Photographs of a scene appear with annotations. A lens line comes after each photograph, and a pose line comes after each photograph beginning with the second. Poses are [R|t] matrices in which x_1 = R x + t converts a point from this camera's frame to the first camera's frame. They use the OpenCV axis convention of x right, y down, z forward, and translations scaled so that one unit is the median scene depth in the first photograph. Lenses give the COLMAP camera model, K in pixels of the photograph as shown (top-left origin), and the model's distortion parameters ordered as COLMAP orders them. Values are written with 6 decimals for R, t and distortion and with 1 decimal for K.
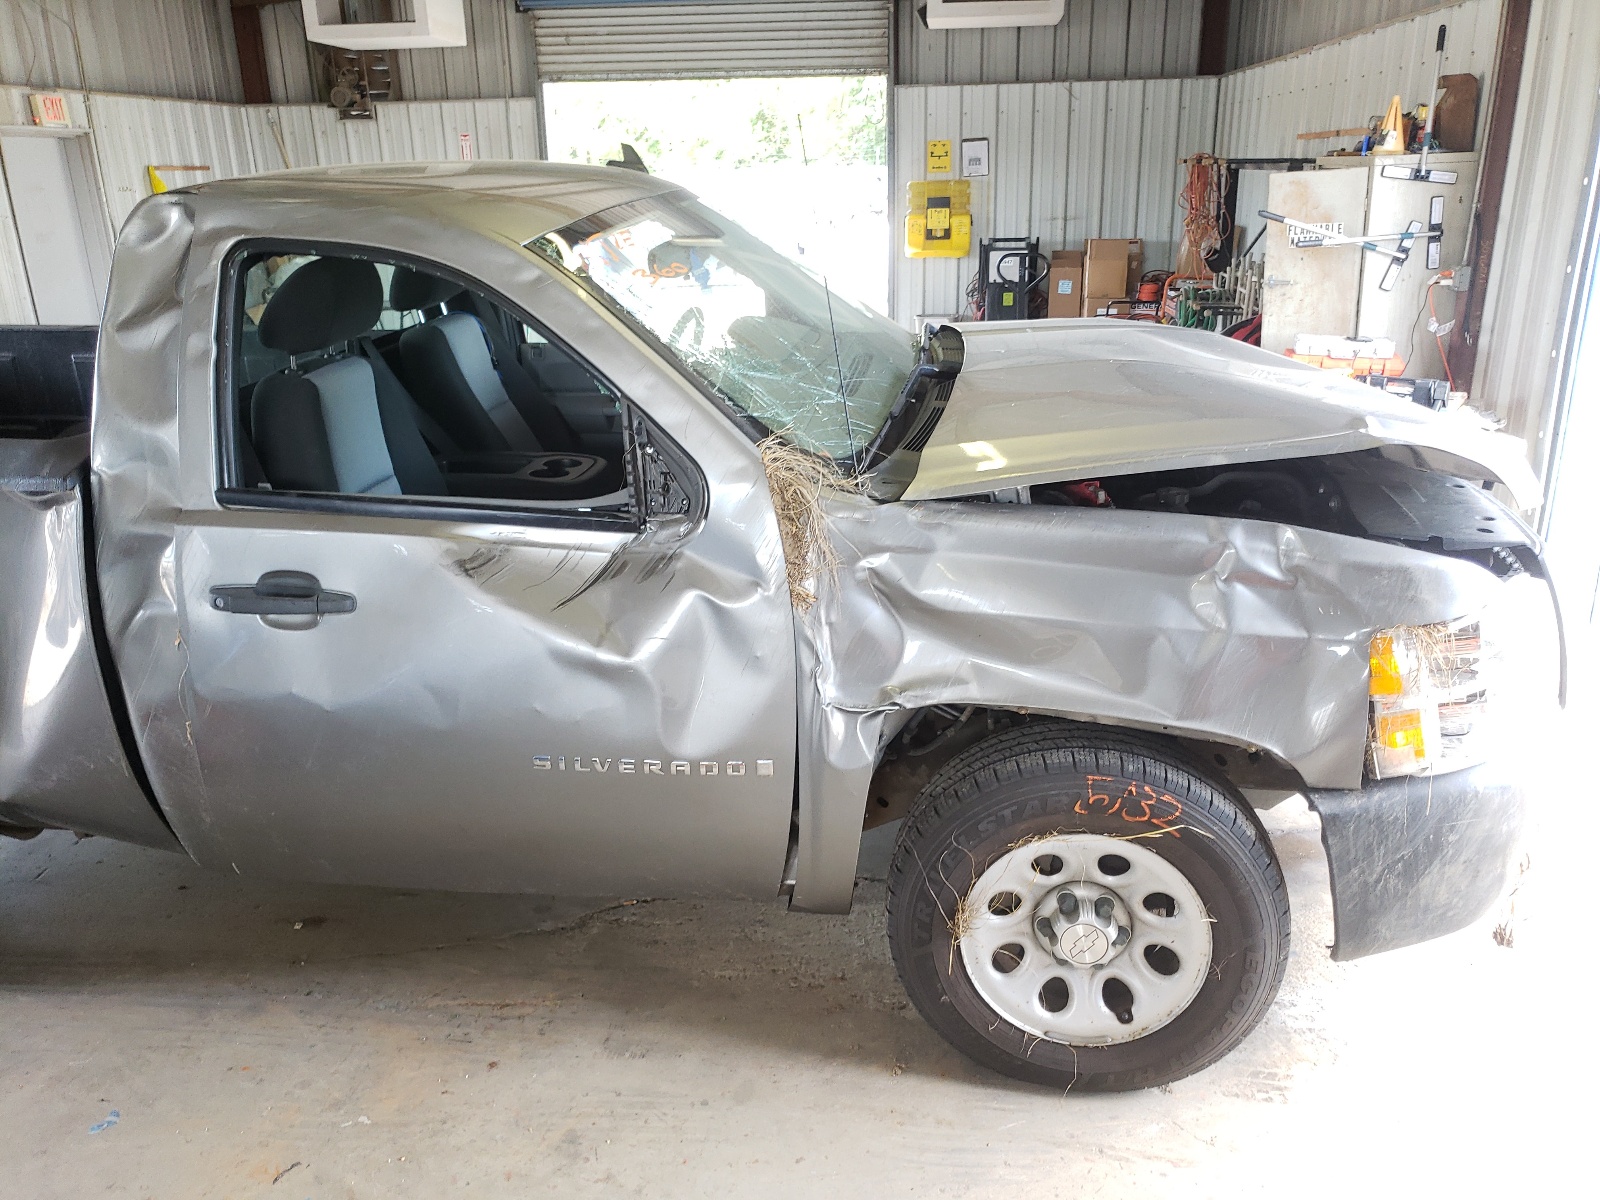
lens RADIAL K [[1262.6, 0, 804.0], [0, 1262.6, 597.3], [0, 0, 1]] dist [0.003455, 0.005739]
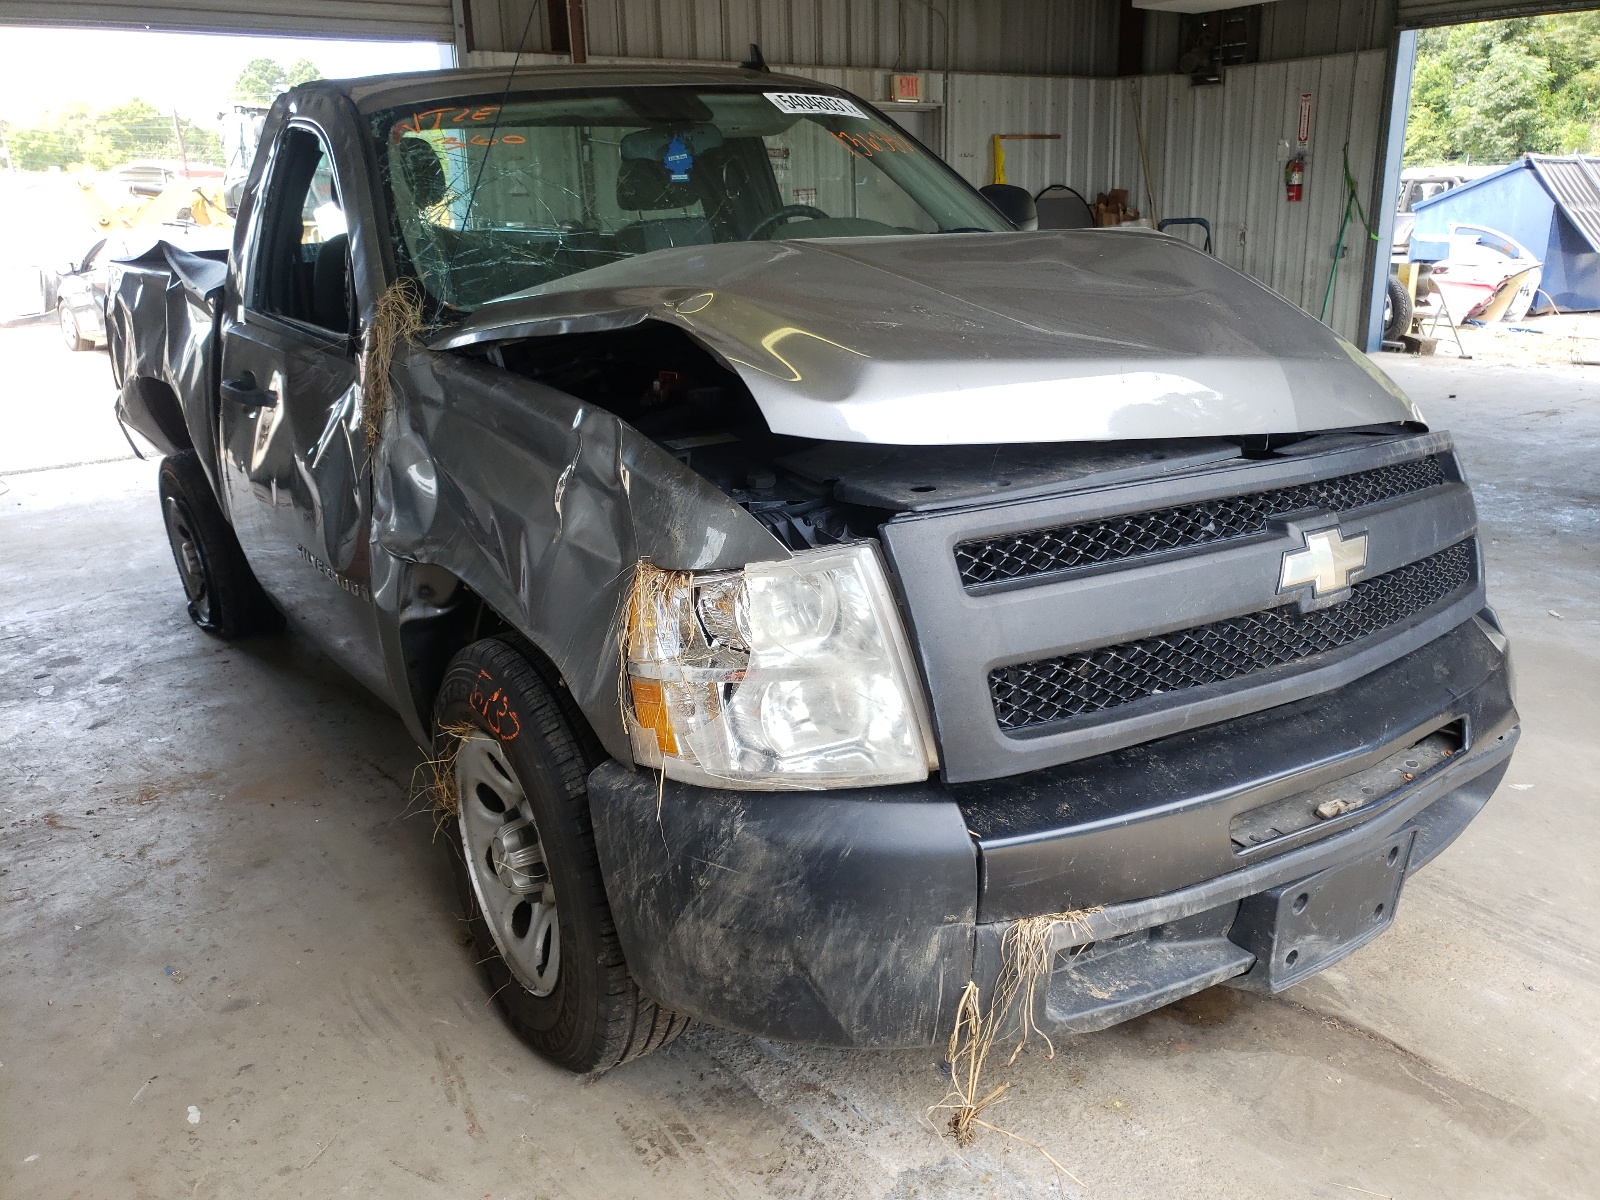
lens RADIAL K [[1262.6, 0, 802.0], [0, 1262.6, 597.3], [0, 0, 1]] dist [0.003455, 0.005739]
pose [[0.612465, 0.245193, -0.751509, 0.311144], [-0.249242, 0.962085, 0.110770, -0.019001], [0.750176, 0.119465, 0.650357, 0.159582]]
